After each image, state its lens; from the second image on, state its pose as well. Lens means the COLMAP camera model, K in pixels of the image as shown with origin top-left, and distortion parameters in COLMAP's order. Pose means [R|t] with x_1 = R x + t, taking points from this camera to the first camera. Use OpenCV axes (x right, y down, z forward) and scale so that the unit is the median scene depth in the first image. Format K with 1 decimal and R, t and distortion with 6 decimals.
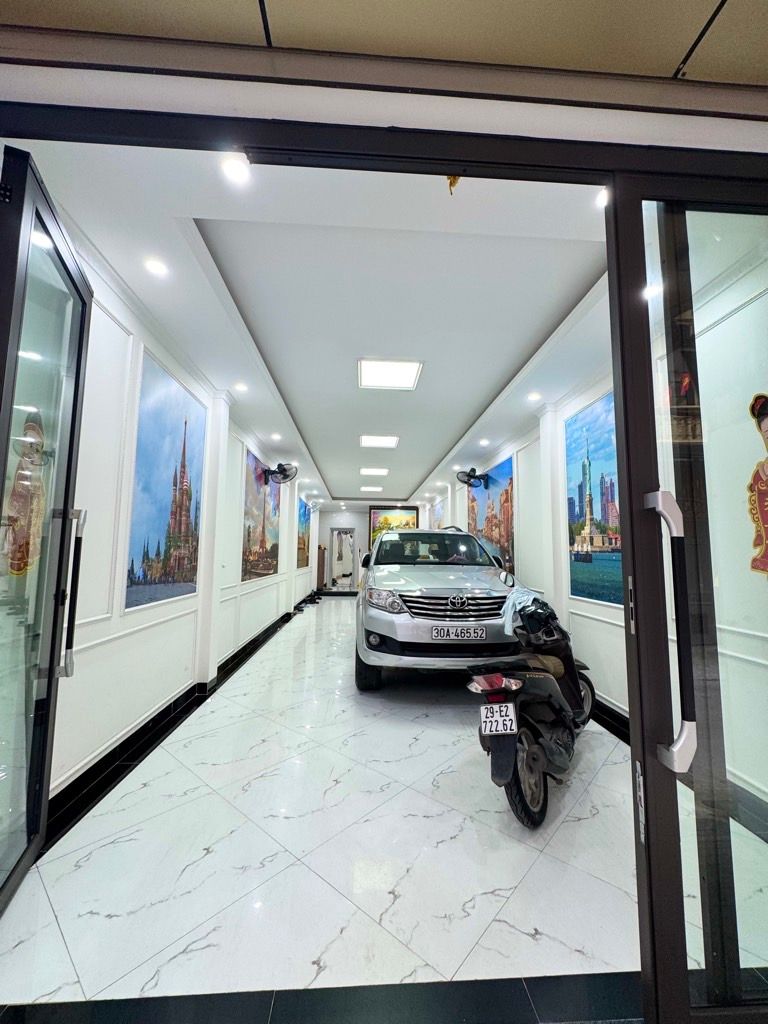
lens RADIAL K [[410.8, 0, 381.2], [0, 410.8, 513.8], [0, 0, 1]] dist [-0.001346, -0.000046]
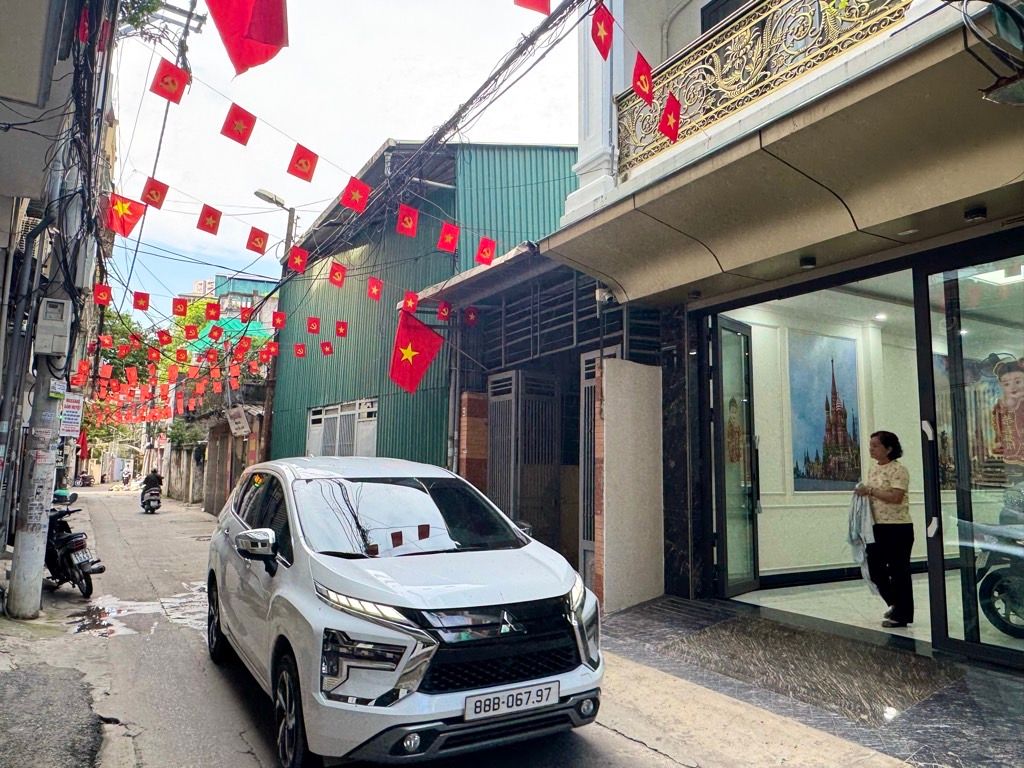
lens RADIAL K [[715.2, 0, 511.7], [0, 715.2, 382.0], [0, 0, 1]] dist [0.001485, -0.000616]
pose [[0.457794, -0.117487, -0.881261, 1.242066], [0.088344, 0.992336, -0.086403, -0.051152], [0.884658, -0.038300, 0.464664, -1.149012]]
